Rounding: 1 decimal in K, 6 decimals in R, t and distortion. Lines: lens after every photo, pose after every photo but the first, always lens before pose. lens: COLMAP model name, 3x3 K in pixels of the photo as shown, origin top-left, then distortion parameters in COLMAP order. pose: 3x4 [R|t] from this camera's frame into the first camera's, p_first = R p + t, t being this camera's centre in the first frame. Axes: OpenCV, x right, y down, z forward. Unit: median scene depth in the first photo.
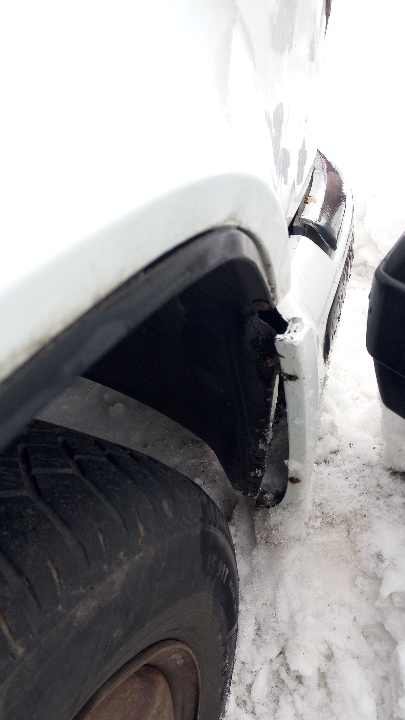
lens RADIAL K [[594.3, 0, 202.5], [0, 594.3, 360.0], [0, 0, 1]] dist [0.003243, 0.003910]
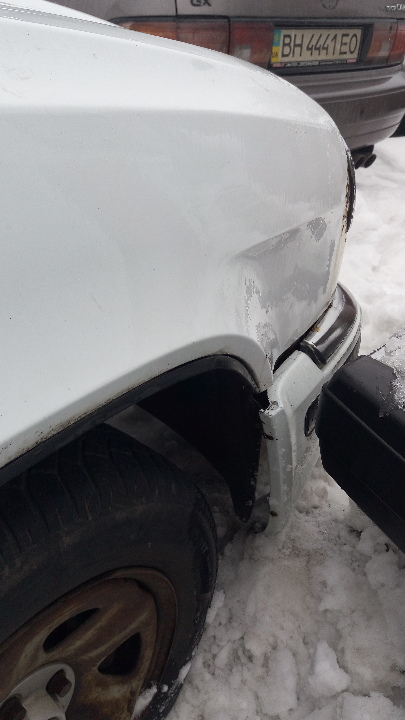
lens RADIAL K [[594.3, 0, 202.5], [0, 594.3, 360.0], [0, 0, 1]] dist [0.003243, 0.003910]
pose [[0.969536, 0.196743, -0.145919, 0.118983], [-0.211101, 0.973280, -0.090350, 0.005733], [0.124244, 0.118401, 0.985162, -0.465533]]
